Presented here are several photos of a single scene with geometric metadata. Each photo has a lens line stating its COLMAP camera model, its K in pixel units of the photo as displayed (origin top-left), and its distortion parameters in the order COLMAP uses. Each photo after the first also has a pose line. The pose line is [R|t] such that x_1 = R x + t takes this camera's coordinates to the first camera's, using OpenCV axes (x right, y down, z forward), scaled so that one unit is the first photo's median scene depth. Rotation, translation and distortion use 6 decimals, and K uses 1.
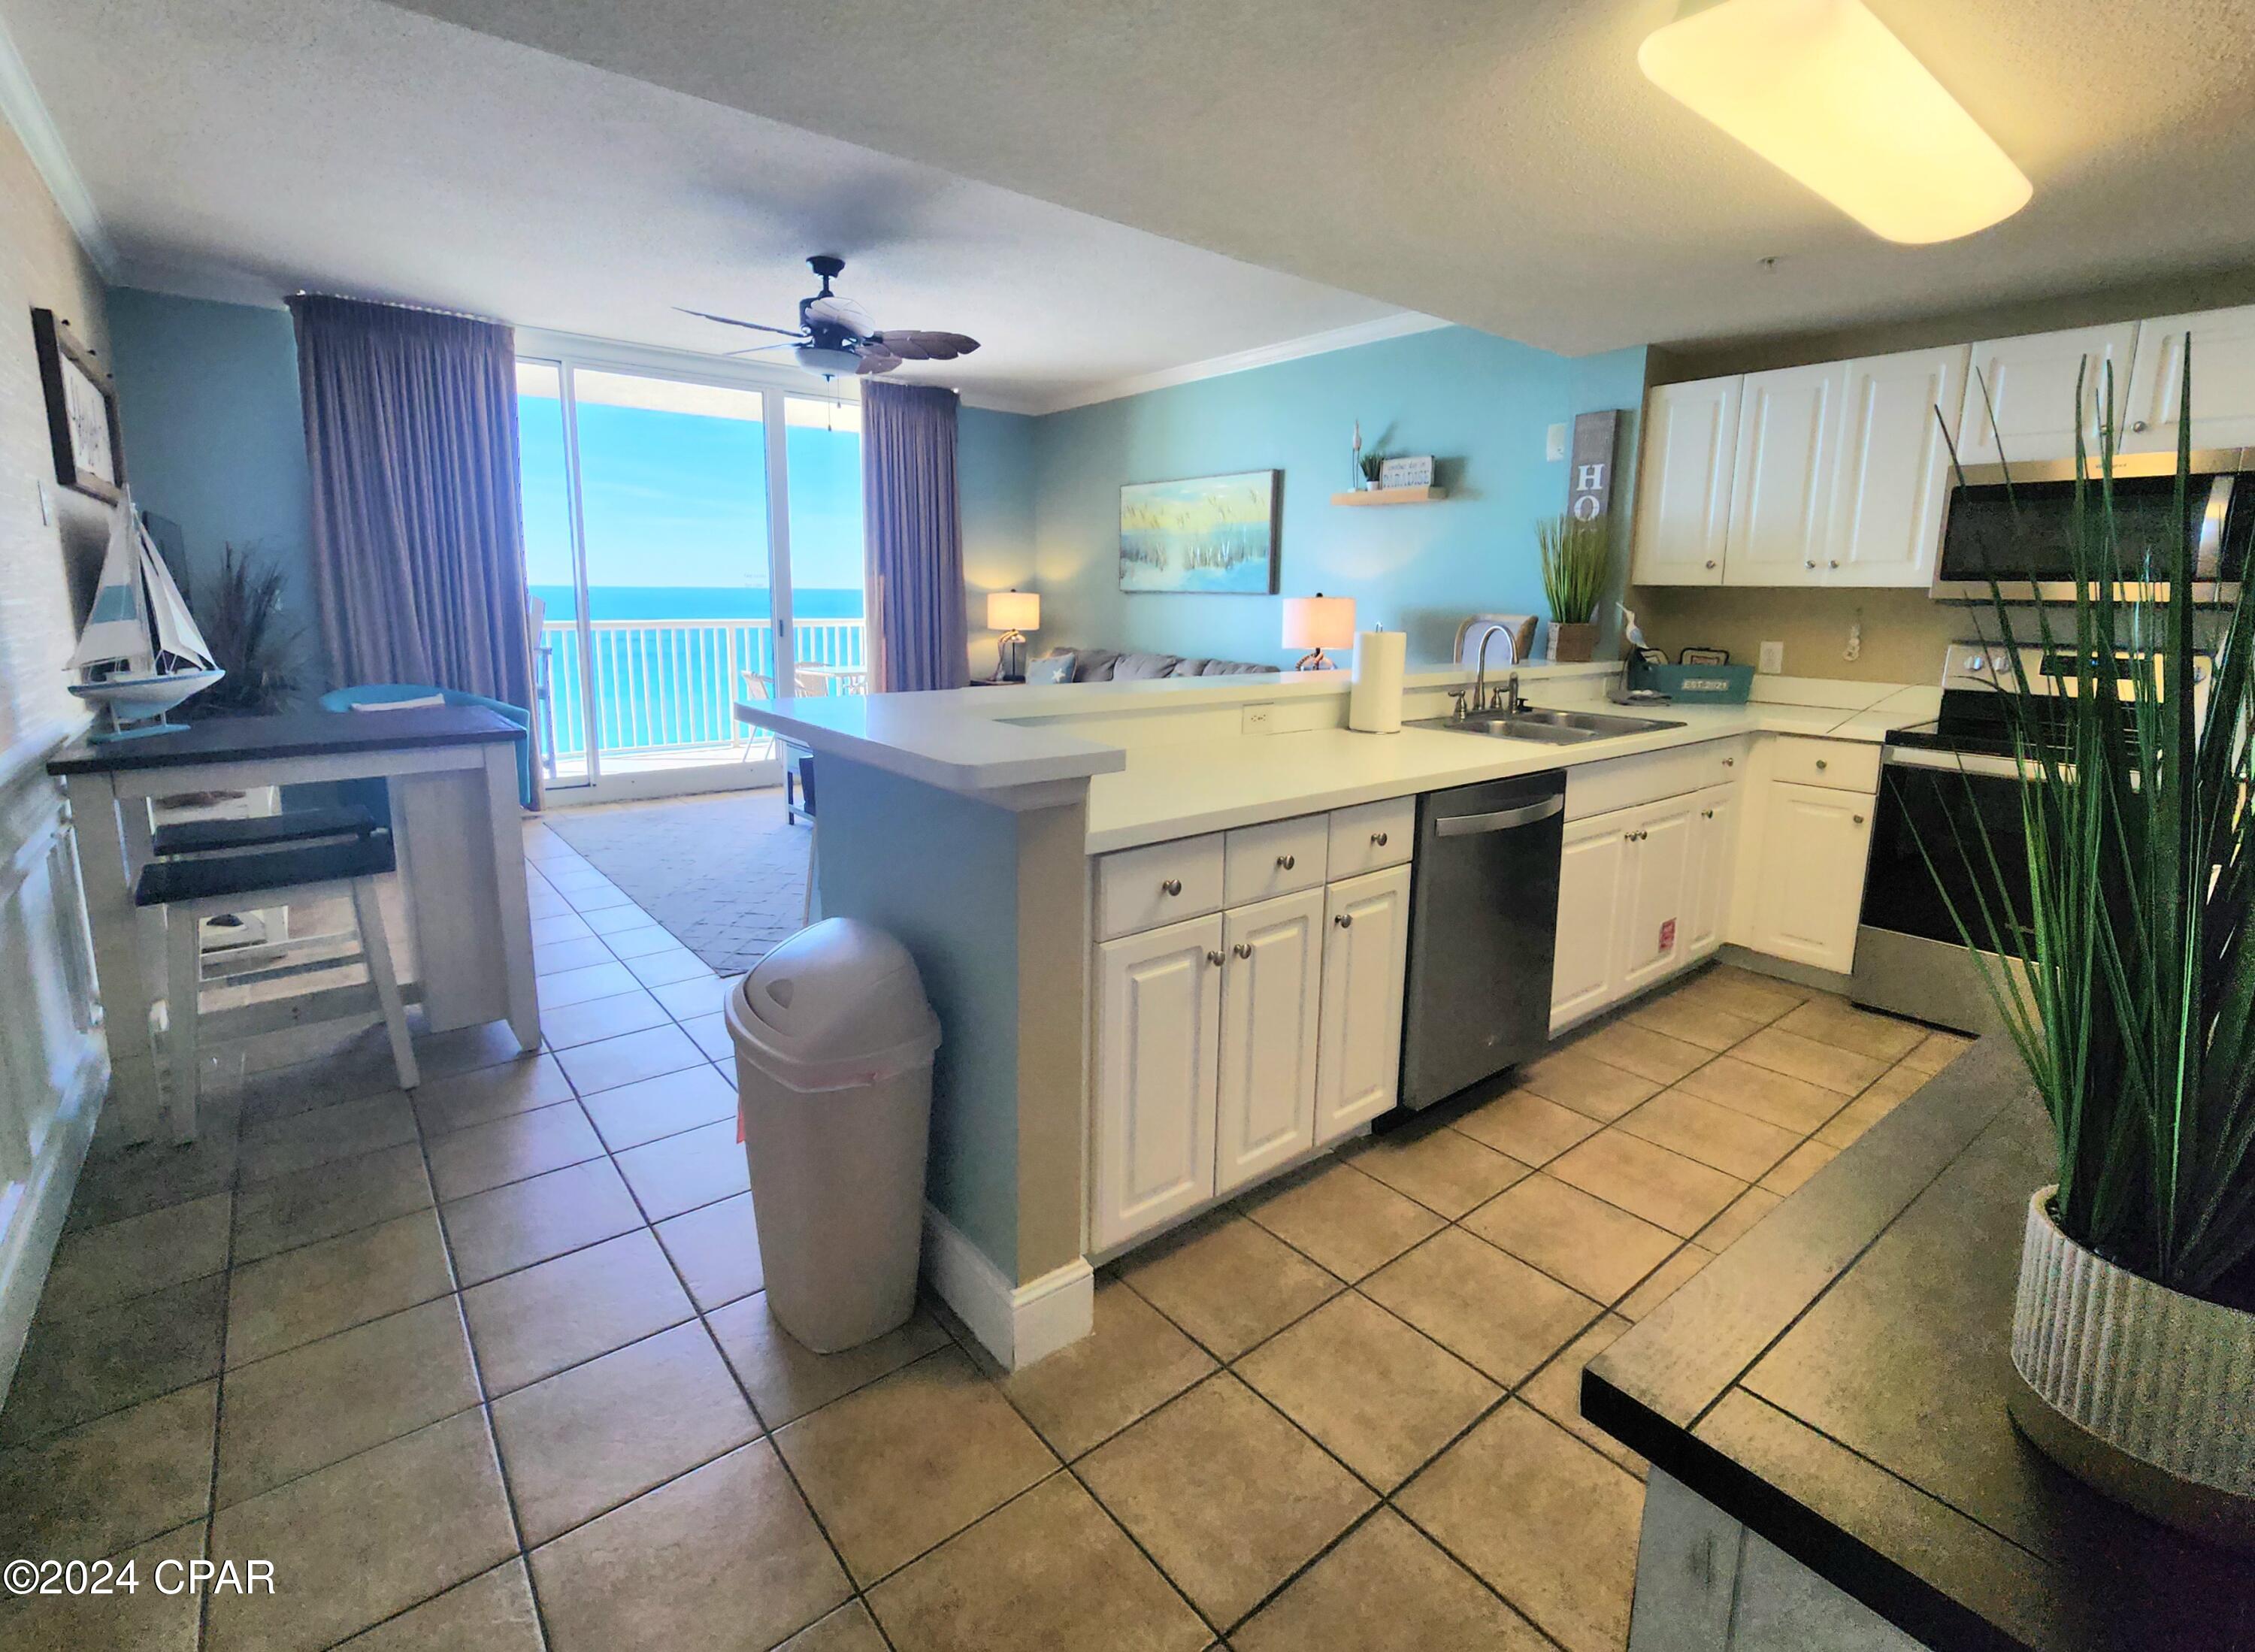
lens RADIAL K [[1033.1, 0, 1119.7], [0, 1033.1, 753.8], [0, 0, 1]] dist [-0.003020, -0.000230]
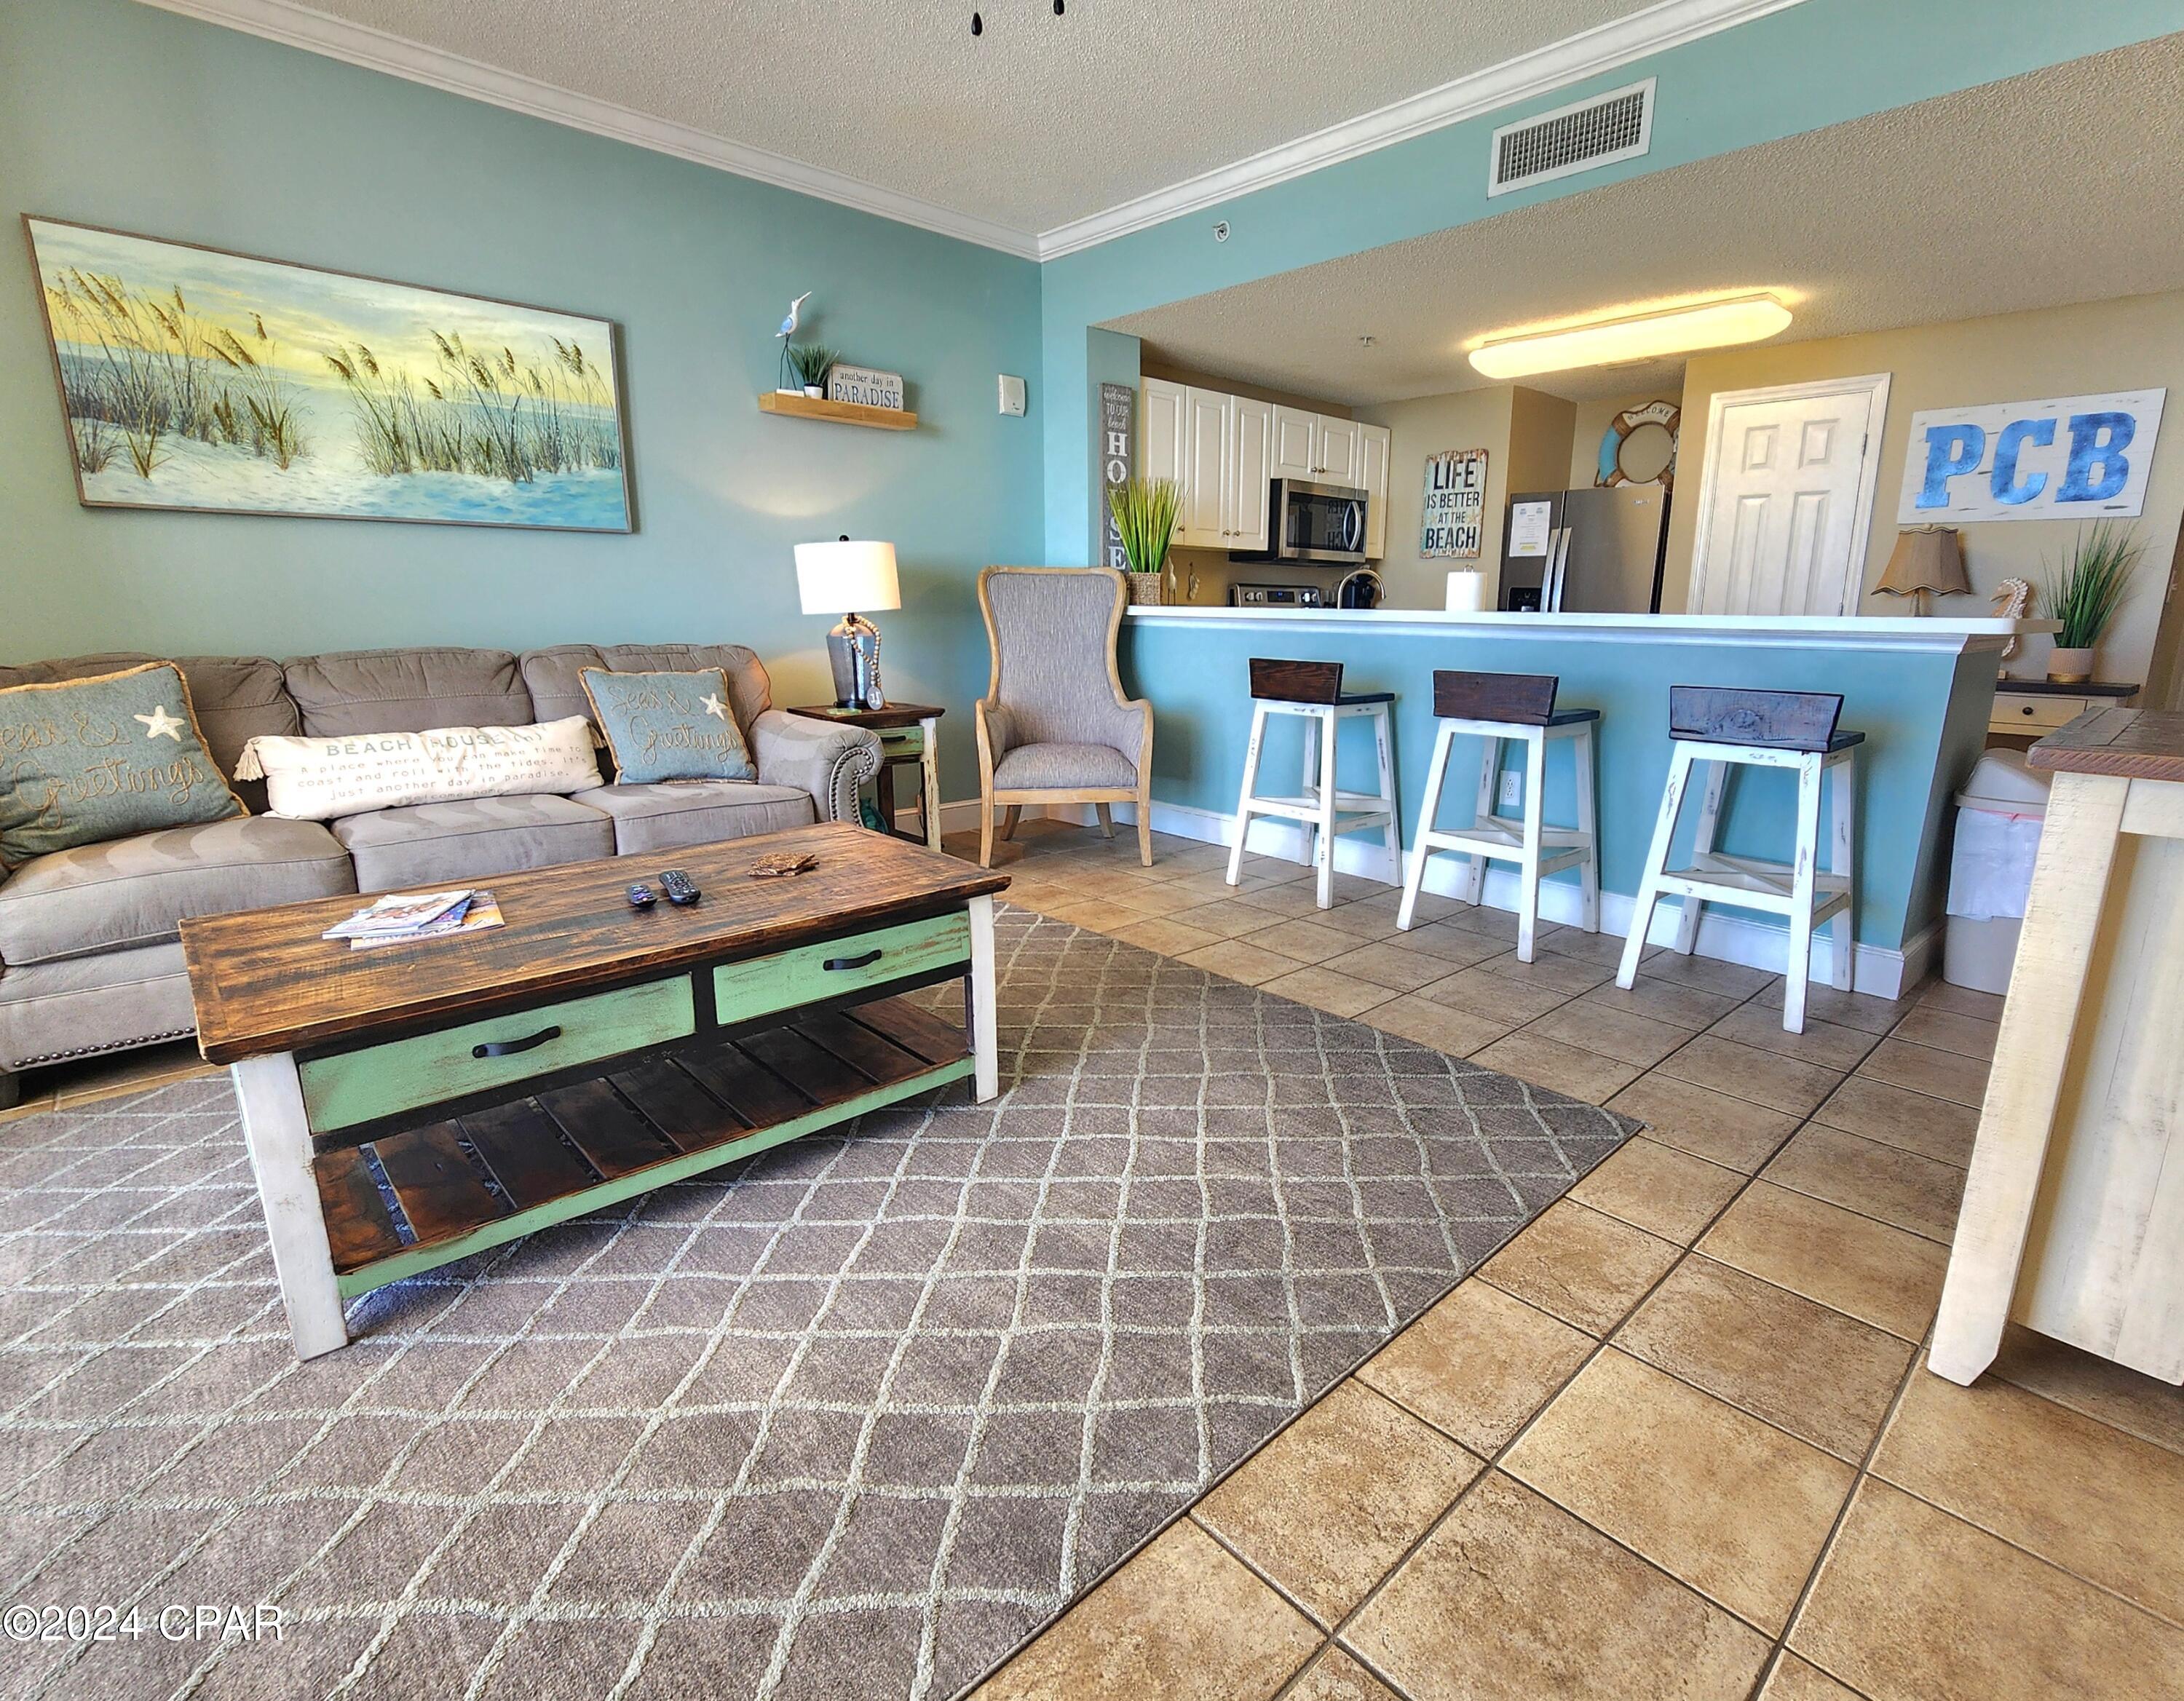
lens RADIAL K [[1061.1, 0, 1192.2], [0, 1061.1, 851.1], [0, 0, 1]] dist [0.000586, -0.000406]
pose [[-0.109650, -0.243930, 0.963574, -0.834566], [0.141414, 0.955730, 0.258036, -0.133679], [-0.983859, 0.164556, -0.070300, 1.123328]]
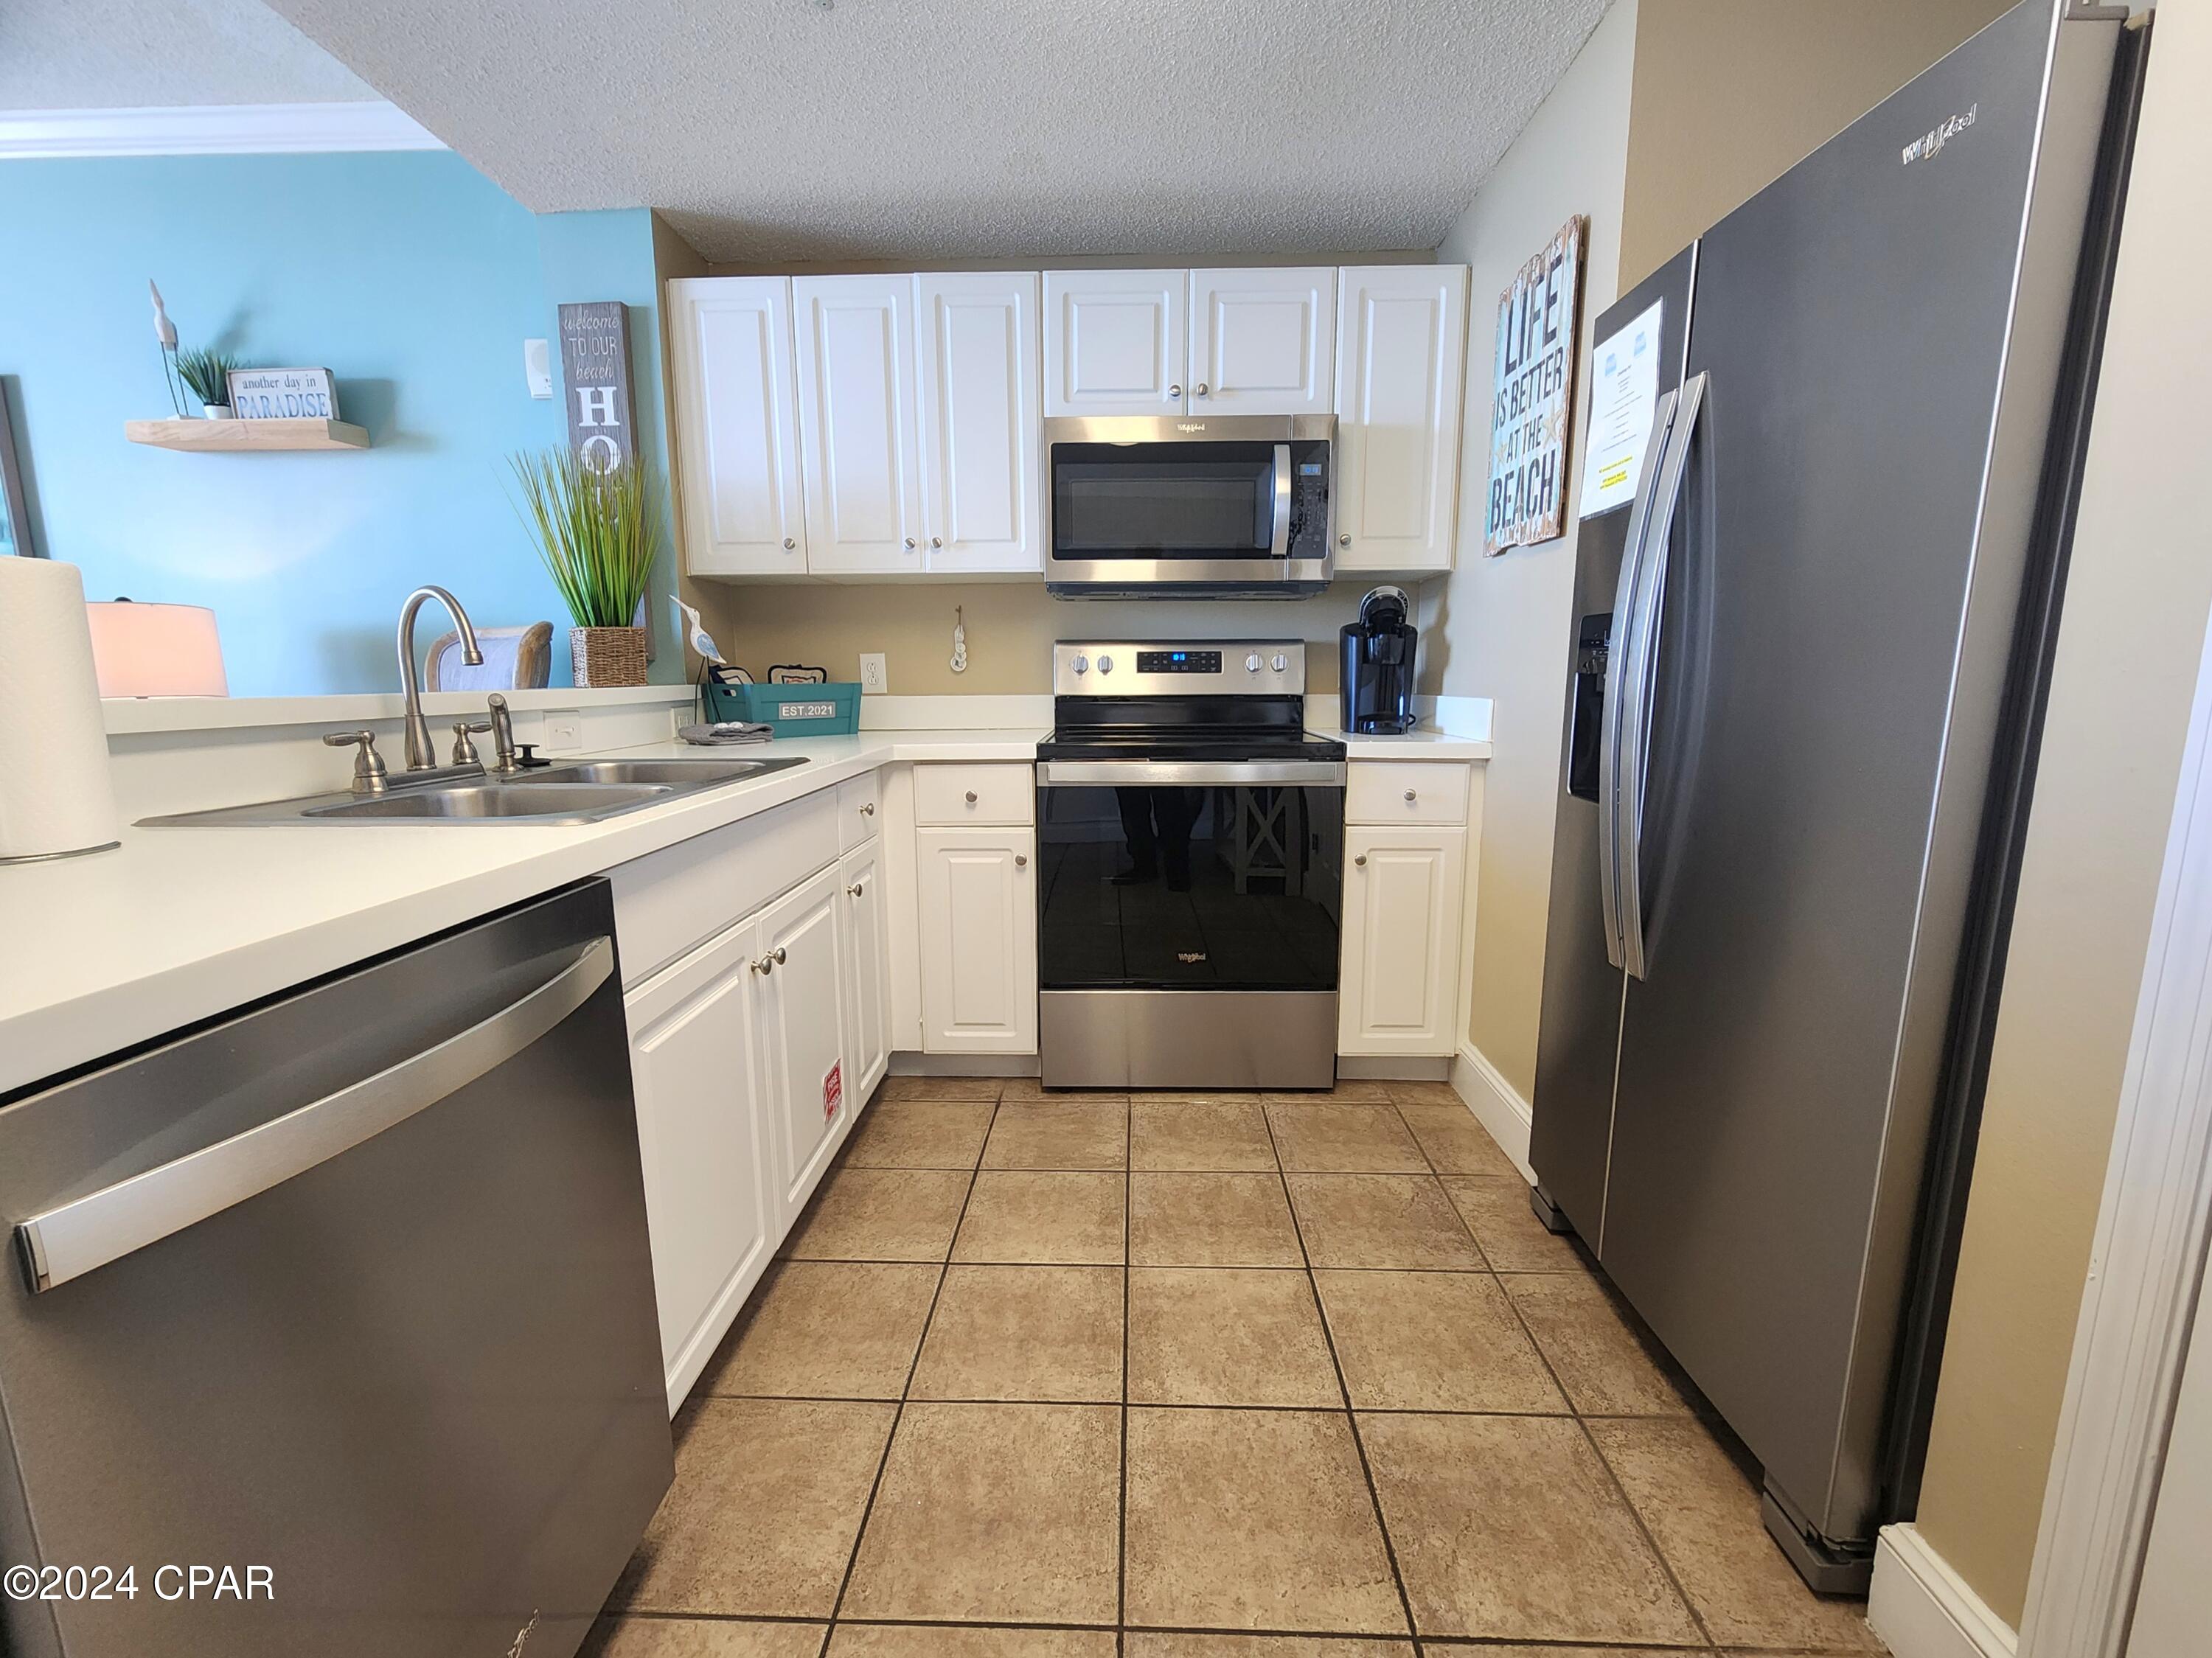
lens RADIAL K [[942.2, 0, 1107.9], [0, 942.2, 825.4], [0, 0, 1]] dist [-0.003174, 0.000914]
pose [[0.646222, -0.142369, 0.749752, 0.187678], [0.135624, 0.988231, 0.070756, -0.004131], [-0.751001, 0.055960, 0.657925, 0.396656]]
